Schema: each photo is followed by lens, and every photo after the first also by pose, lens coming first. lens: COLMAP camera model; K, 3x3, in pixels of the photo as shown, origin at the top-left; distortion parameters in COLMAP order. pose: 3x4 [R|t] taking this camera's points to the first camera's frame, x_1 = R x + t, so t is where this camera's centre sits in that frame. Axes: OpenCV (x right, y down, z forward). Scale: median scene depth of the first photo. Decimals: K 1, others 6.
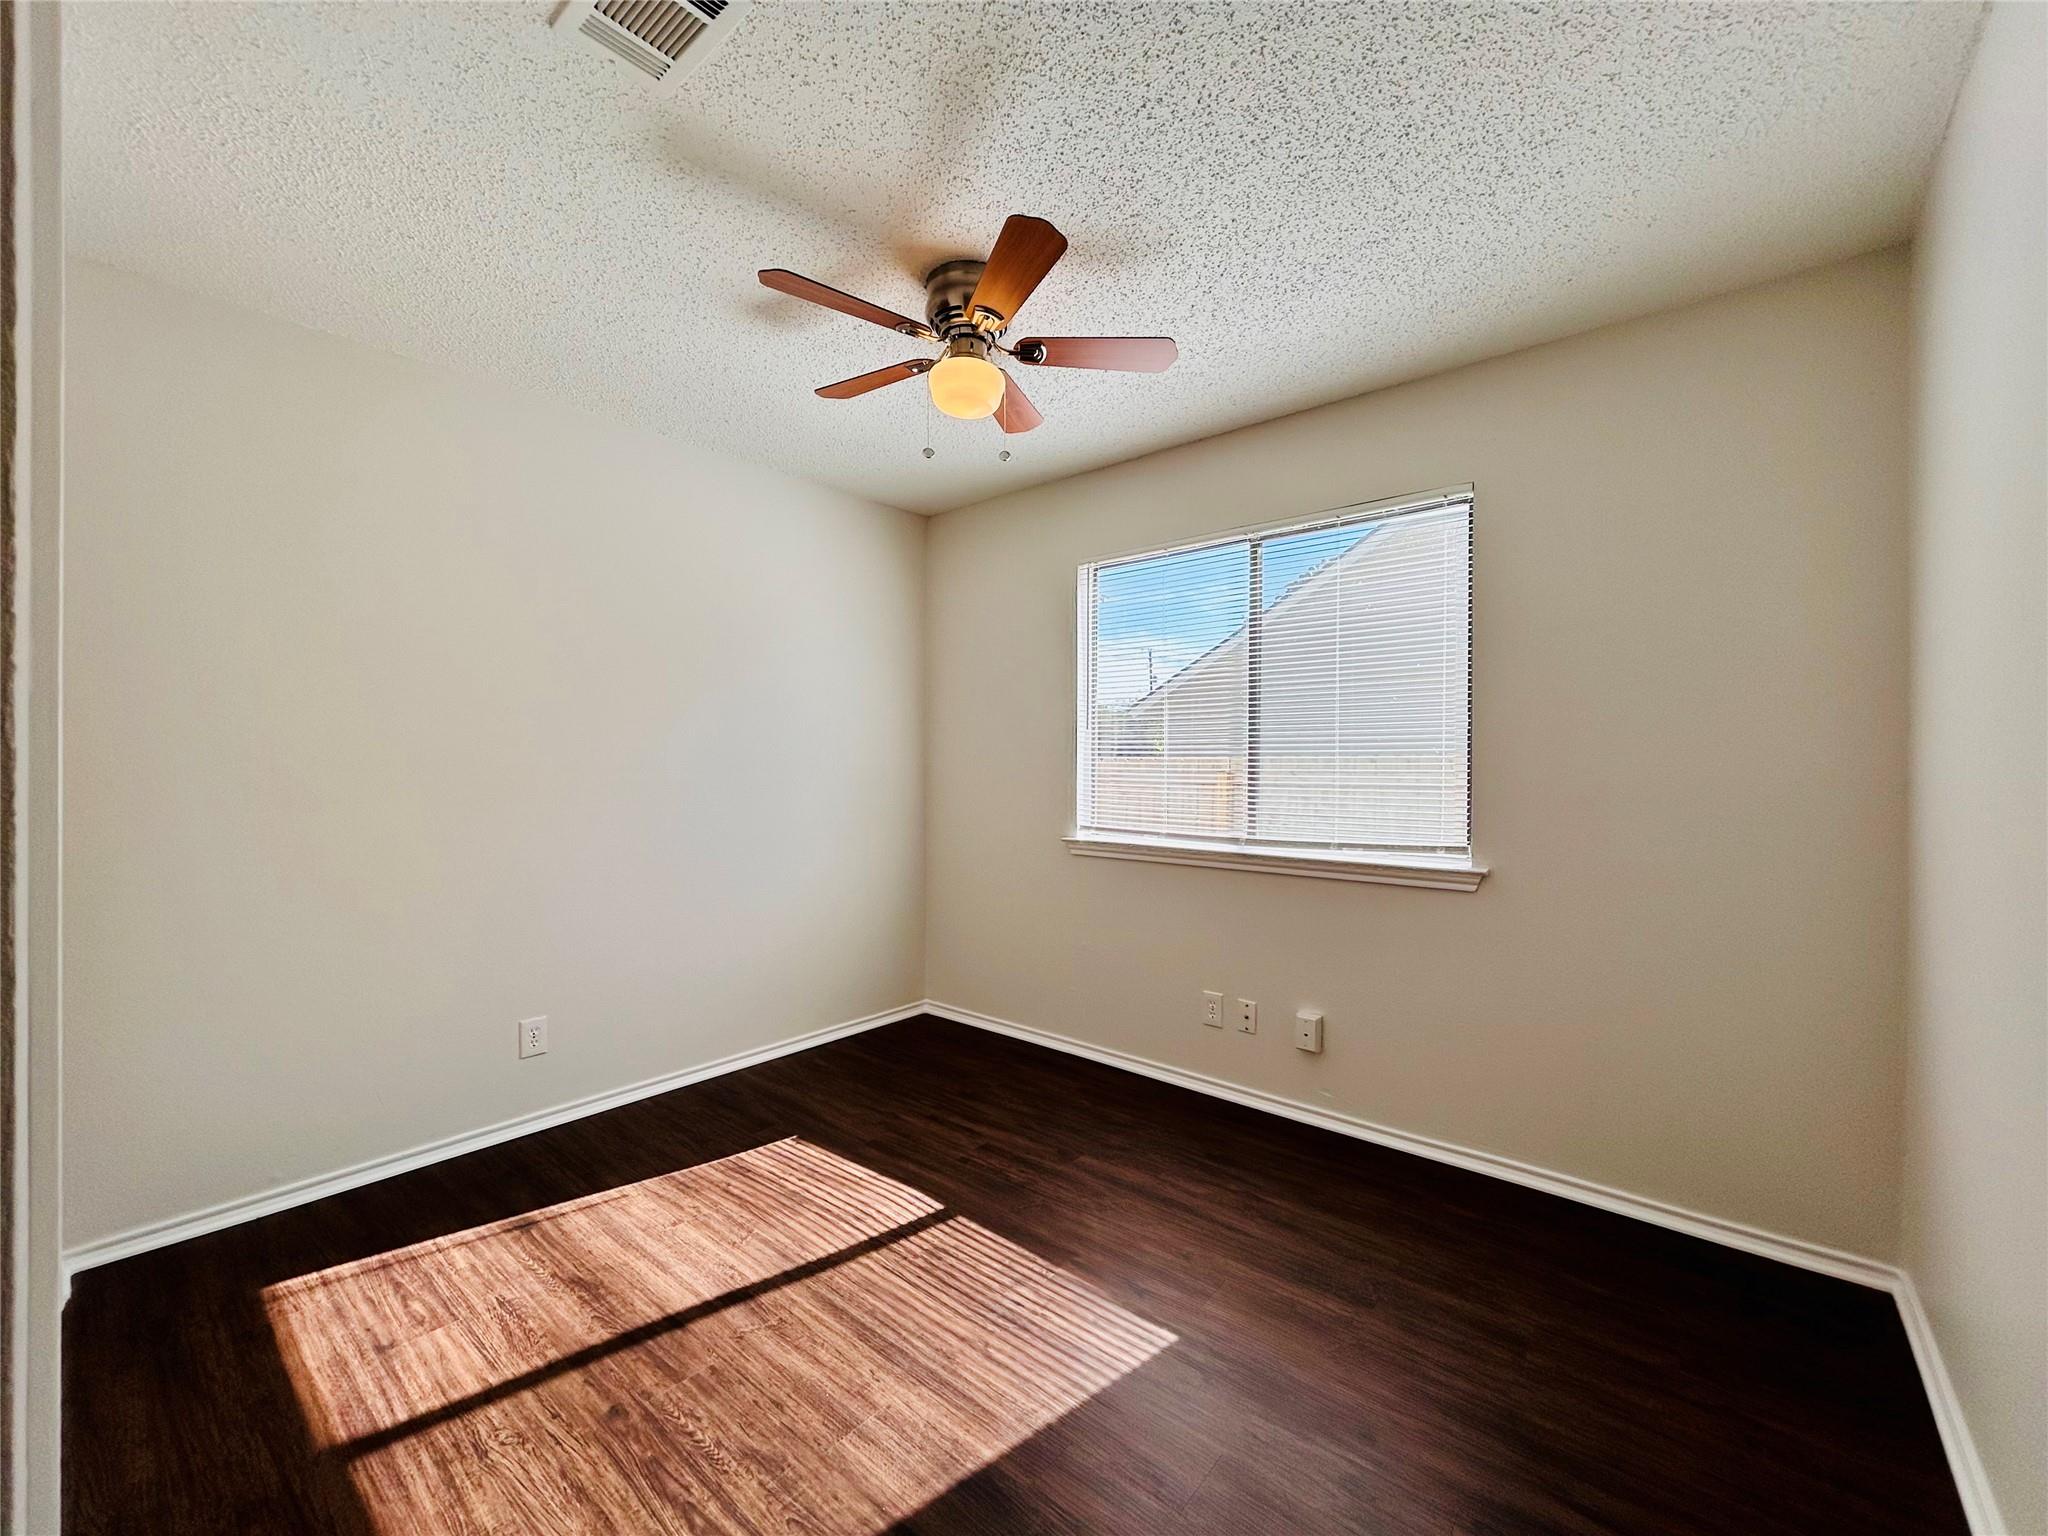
lens RADIAL K [[817.9, 0, 1019.3], [0, 817.9, 773.6], [0, 0, 1]] dist [0.003962, 0.000667]
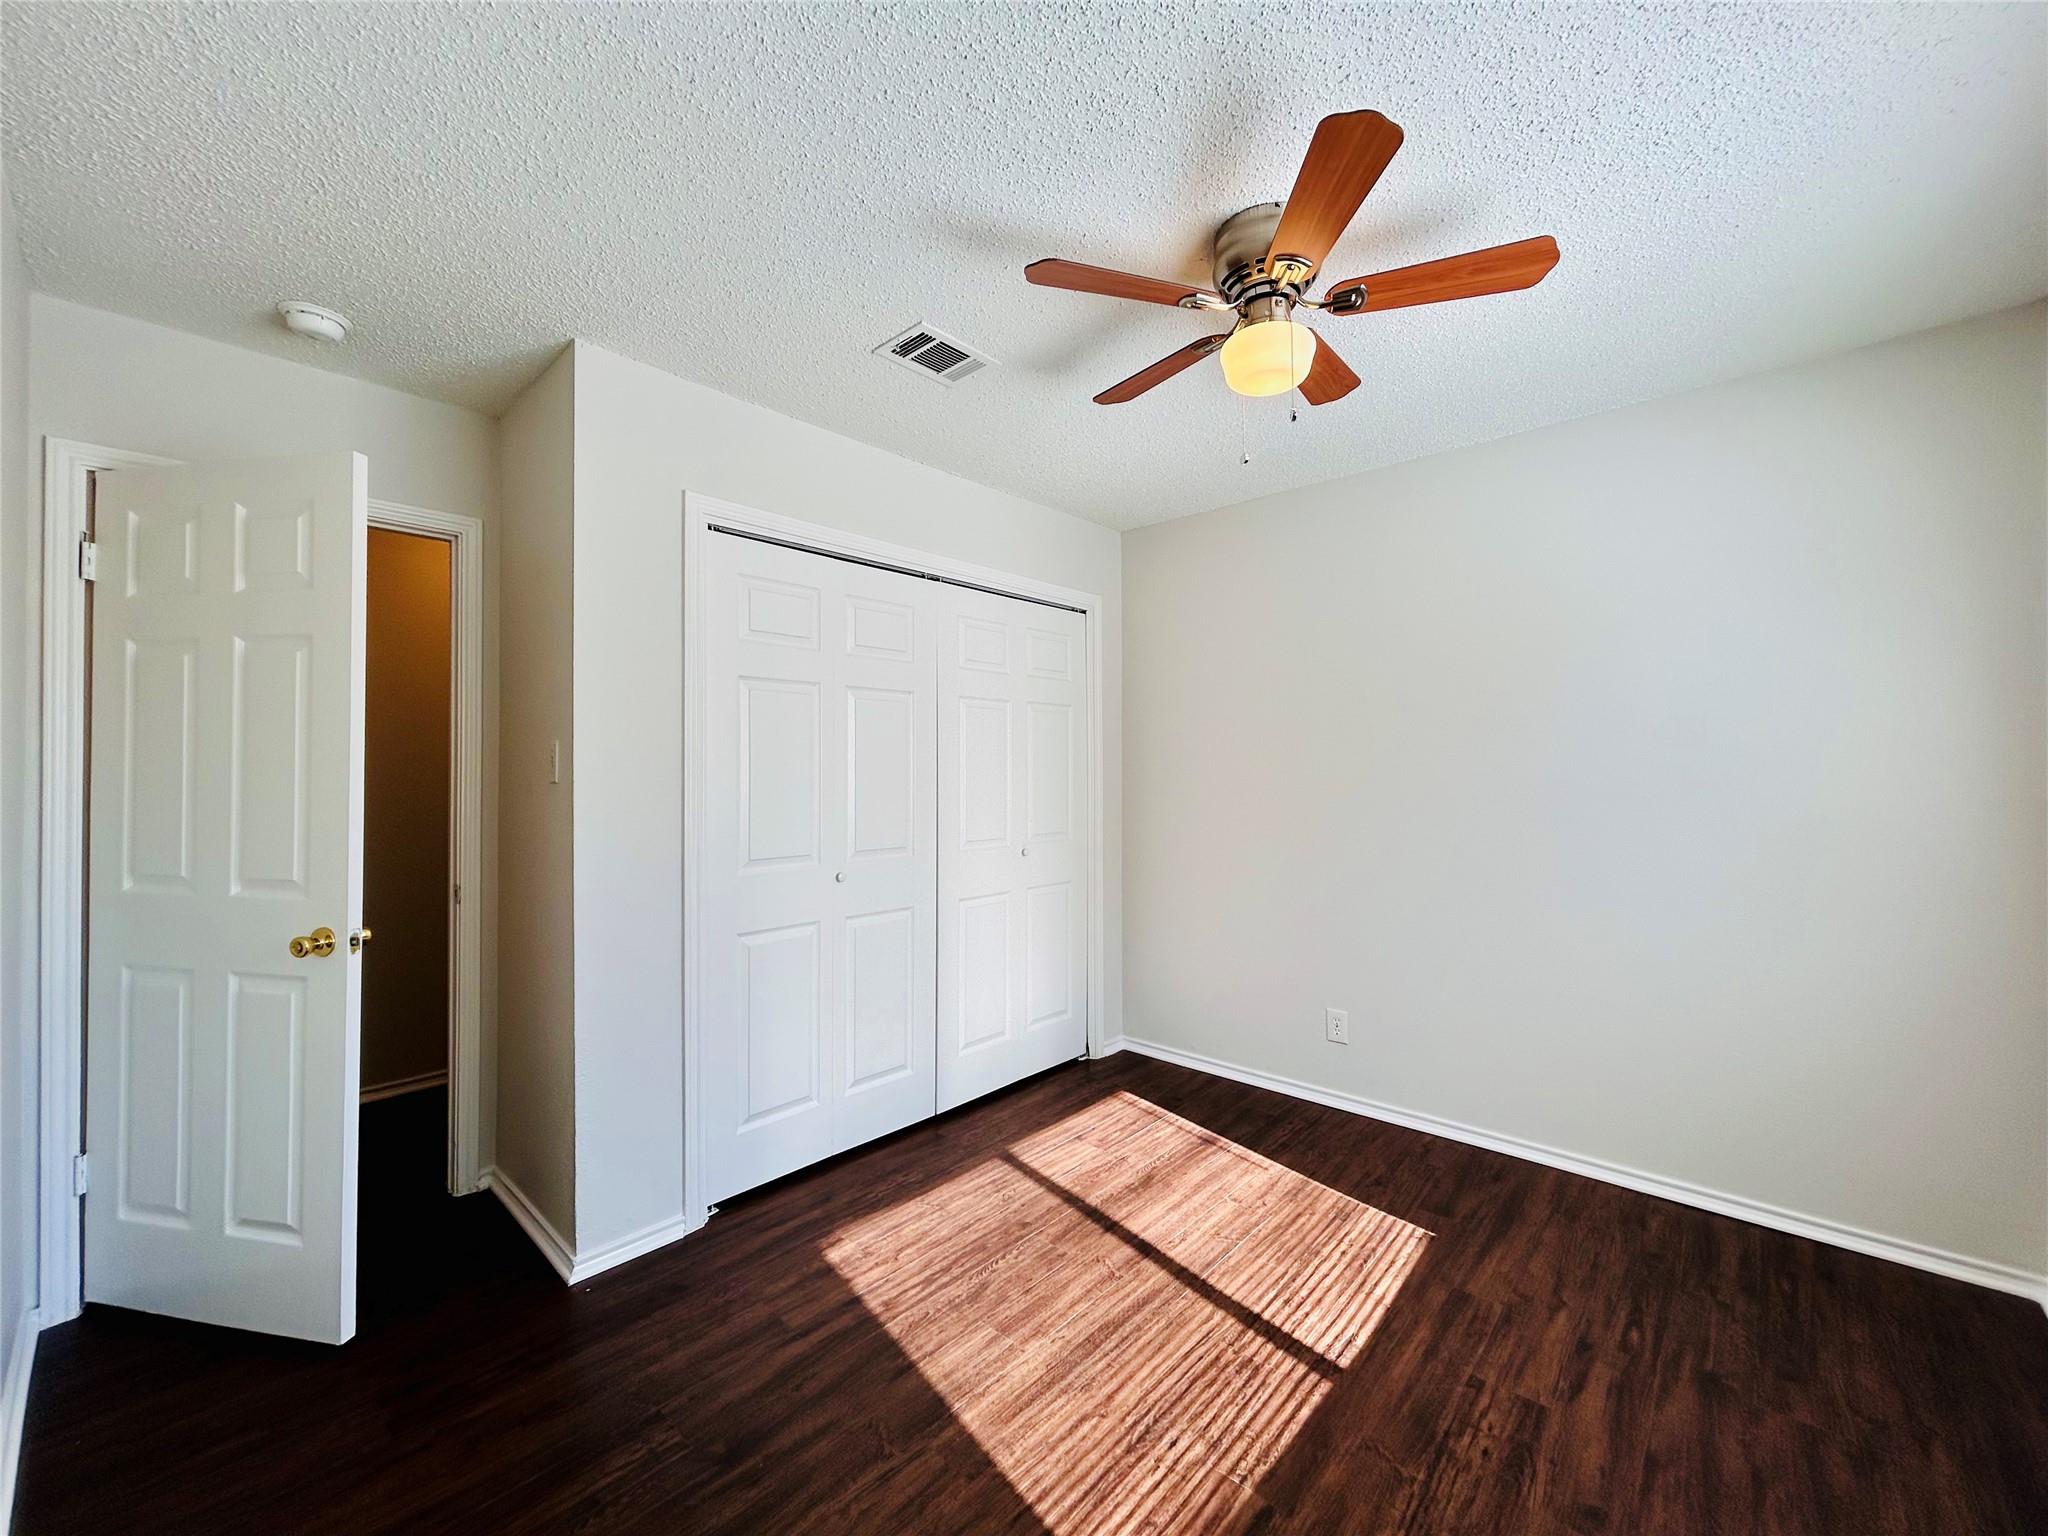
lens RADIAL K [[817.9, 0, 1019.1], [0, 817.9, 765.4], [0, 0, 1]] dist [0.003962, 0.000667]
pose [[-0.048475, -0.014321, -0.998722, 0.854851], [0.001904, 0.999894, -0.014430, -0.045324], [0.998823, -0.002601, -0.048443, 0.871576]]
